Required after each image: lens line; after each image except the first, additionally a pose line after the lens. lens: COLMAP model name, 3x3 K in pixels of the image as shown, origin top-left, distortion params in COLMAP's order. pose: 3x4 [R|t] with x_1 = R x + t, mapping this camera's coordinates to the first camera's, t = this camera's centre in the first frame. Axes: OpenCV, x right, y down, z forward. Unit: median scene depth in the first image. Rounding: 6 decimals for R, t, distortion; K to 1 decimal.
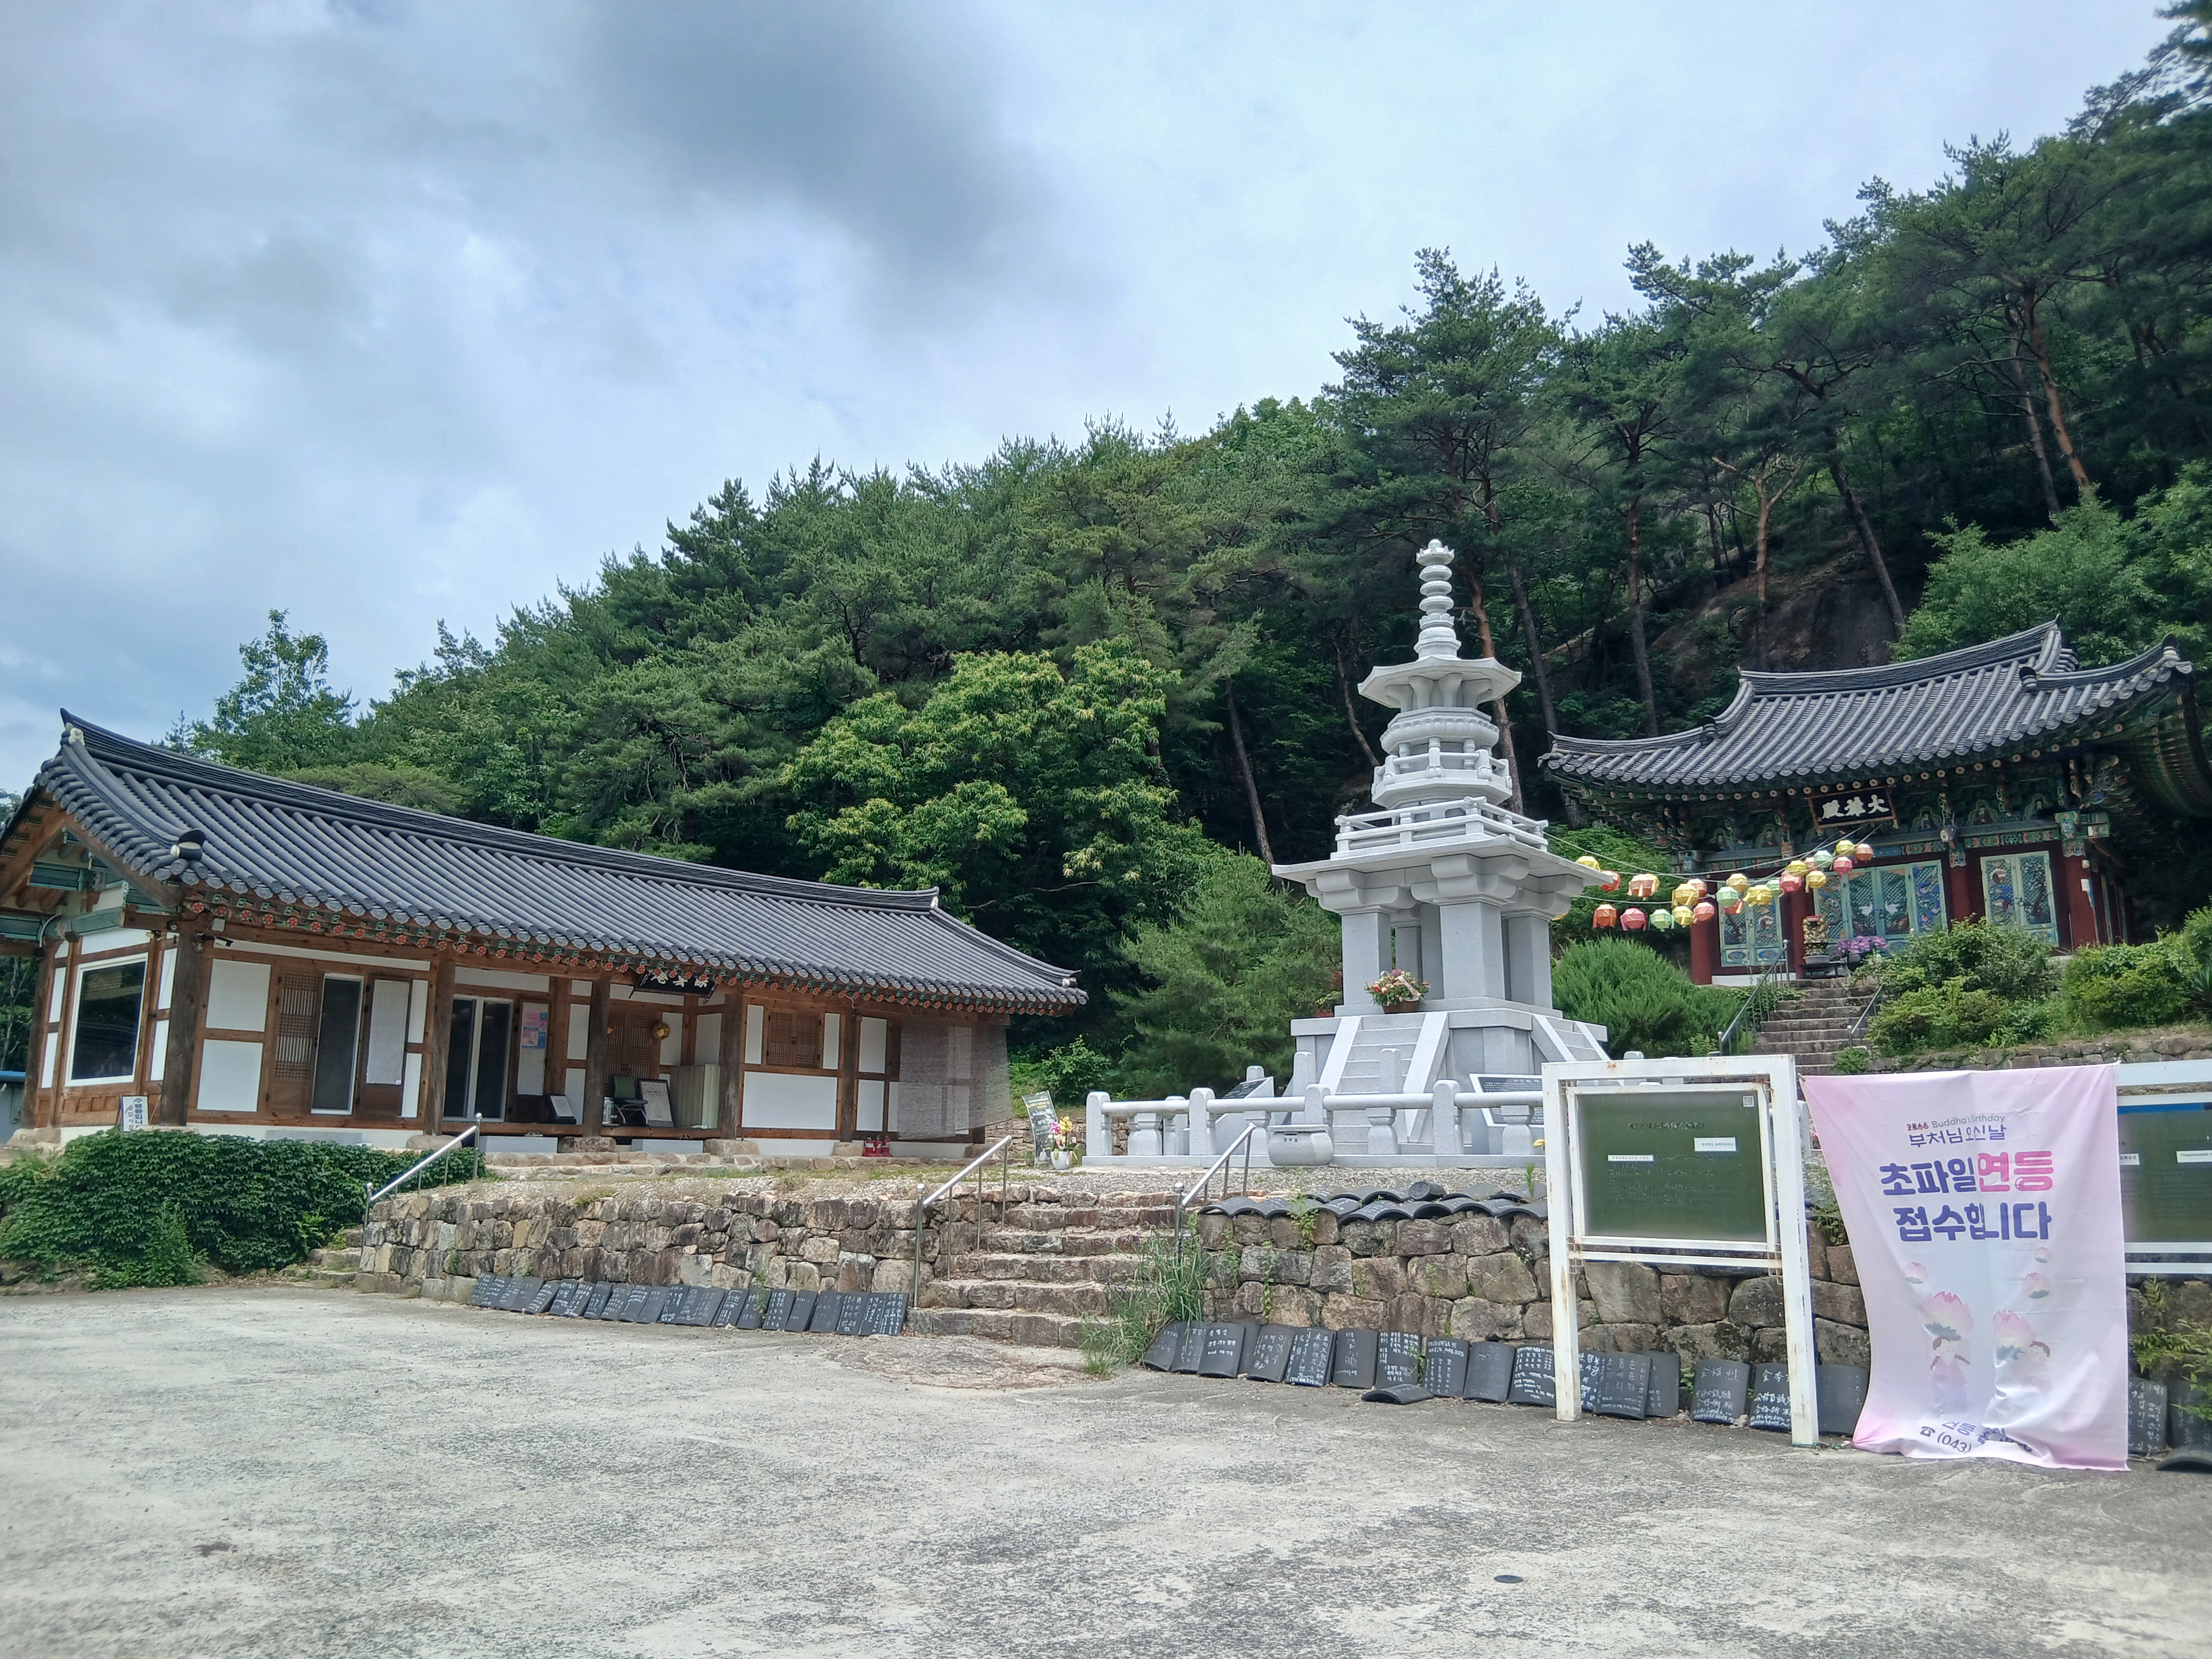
lens RADIAL K [[1684.1, 0, 1101.1], [0, 1684.1, 837.5], [0, 0, 1]] dist [0.120186, -0.206563]
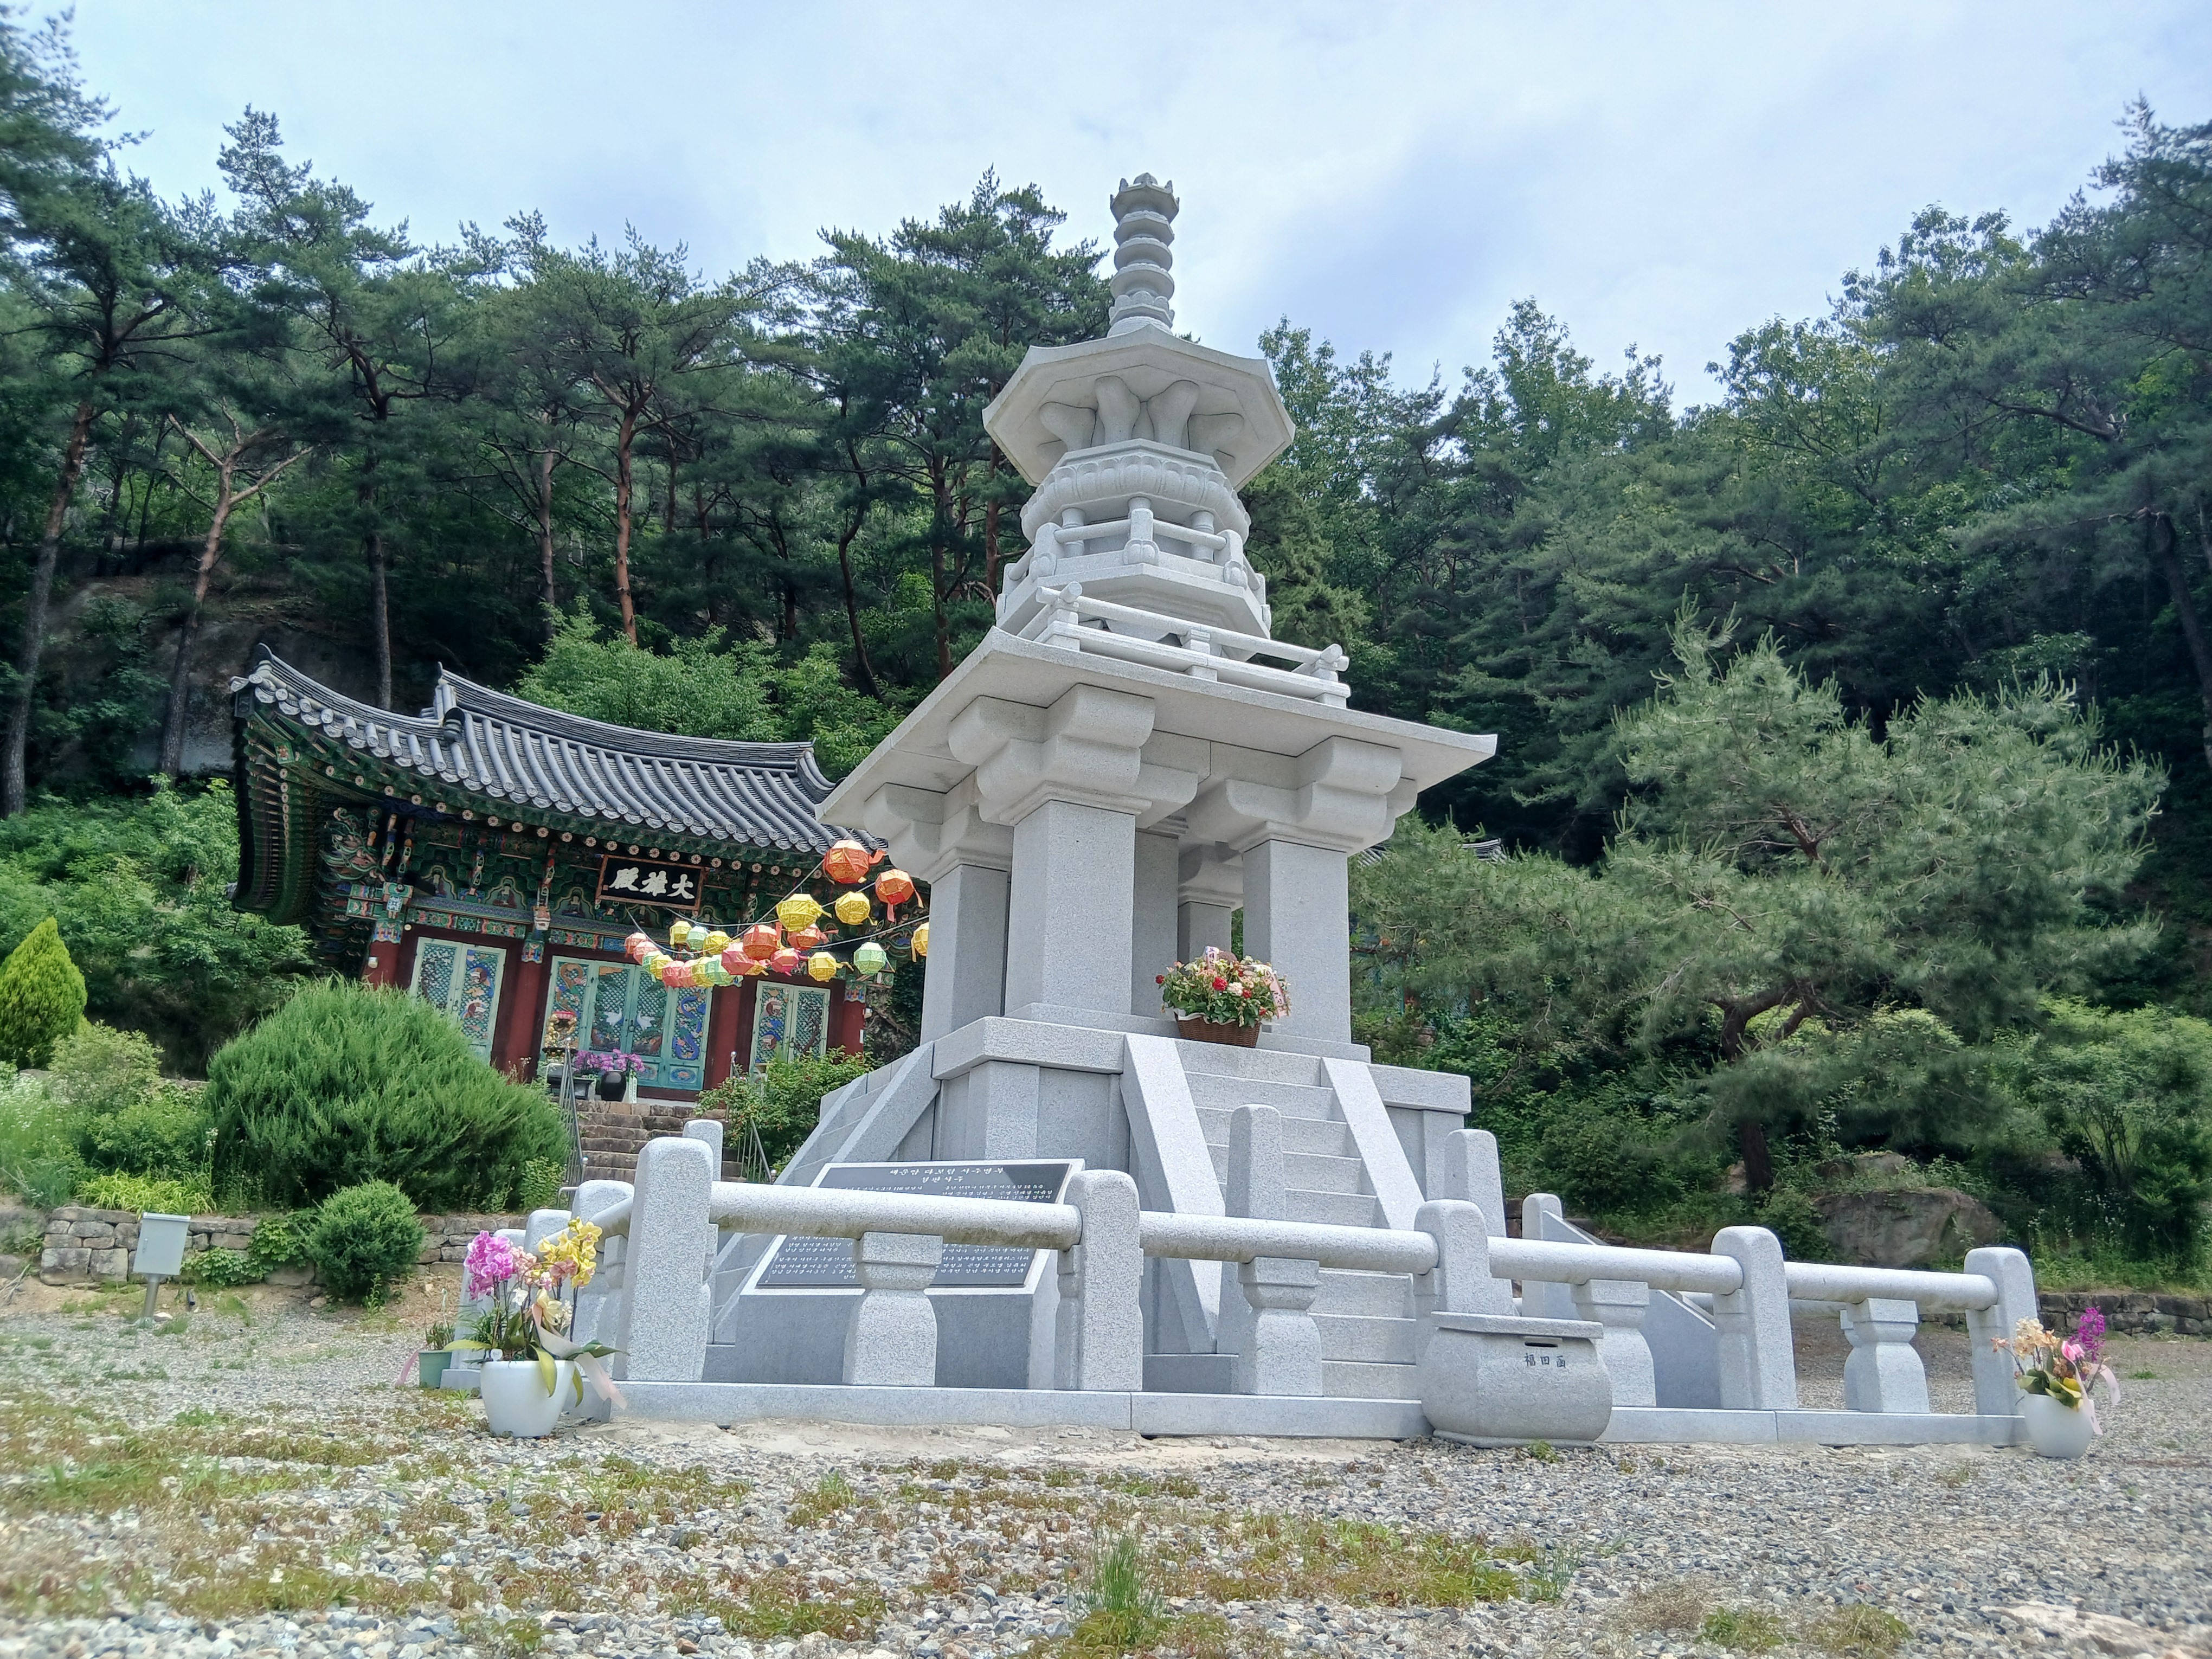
lens RADIAL K [[1684.1, 0, 1101.1], [0, 1684.1, 837.5], [0, 0, 1]] dist [0.120186, -0.206563]
pose [[0.455074, 0.281796, 0.844689, -0.117044], [-0.204374, 0.956335, -0.208936, 0.080641], [-0.866683, -0.077551, 0.492795, 0.452213]]
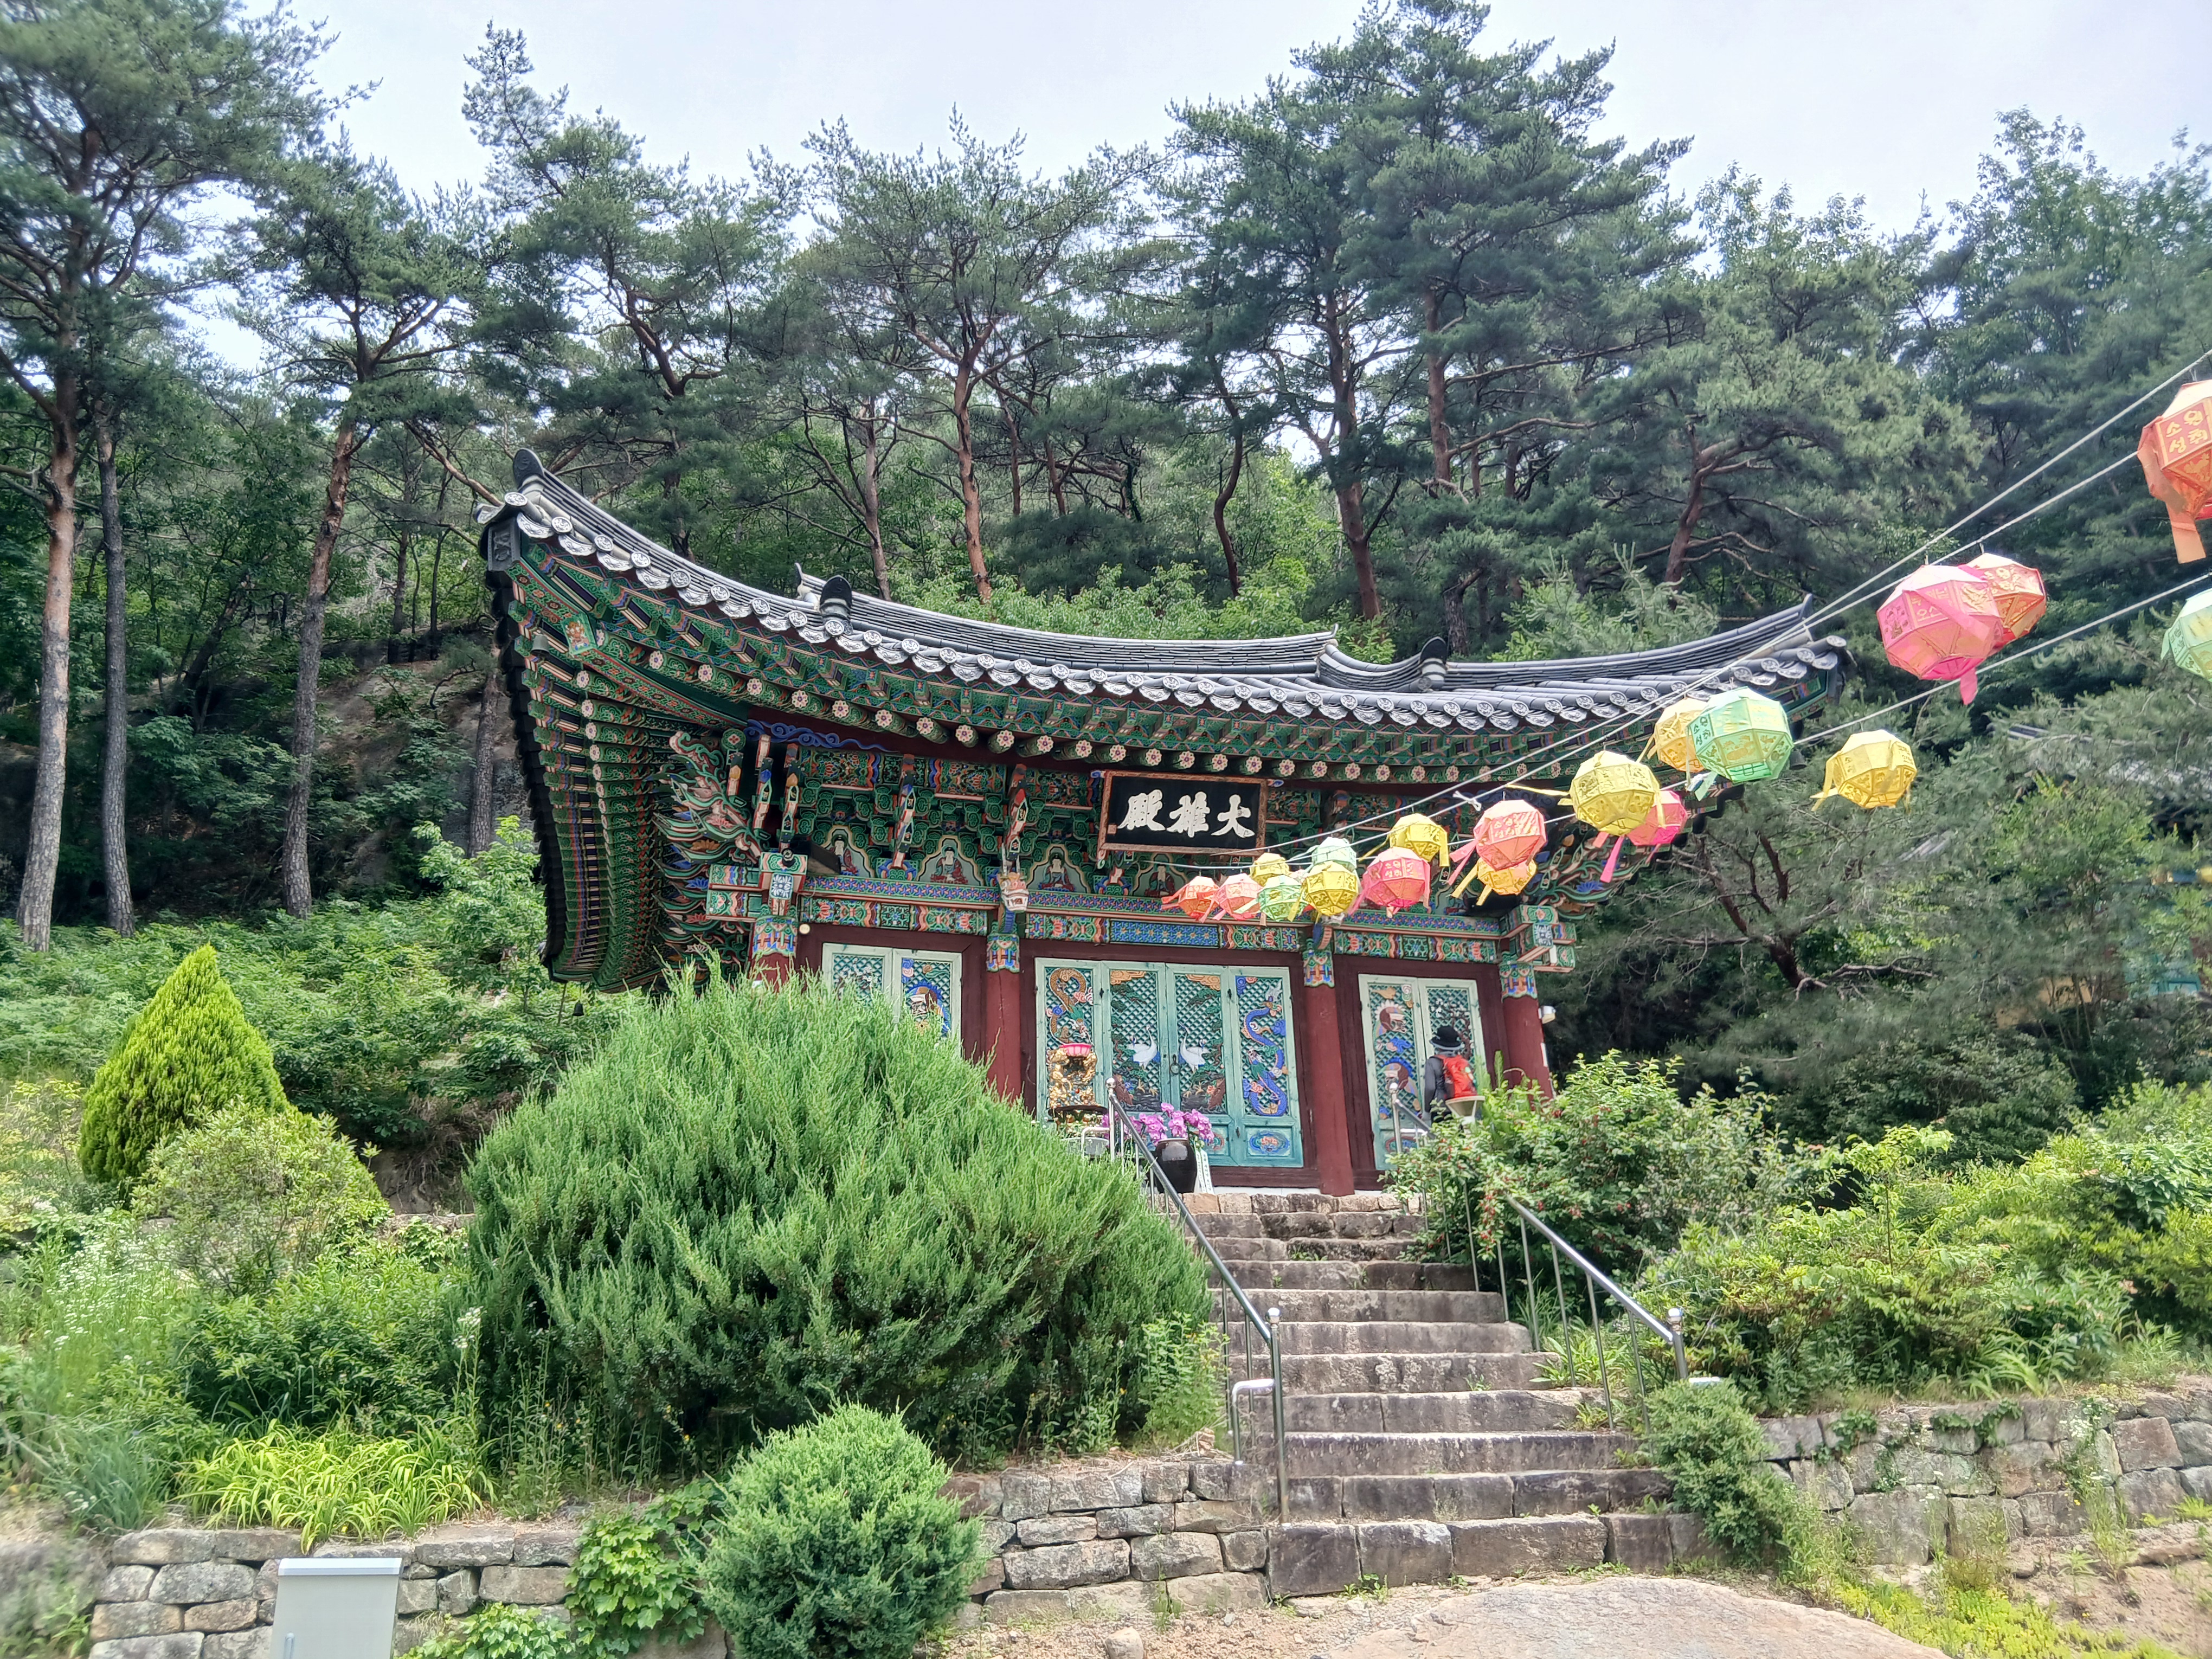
lens RADIAL K [[1633.5, 0, 1111.6], [0, 1633.5, 841.0], [0, 0, 1]] dist [0.129772, -0.237251]
pose [[0.613719, 0.268558, 0.742446, 0.110721], [-0.126580, 0.961675, -0.243225, 0.095713], [-0.779312, 0.055293, 0.624192, 0.747130]]
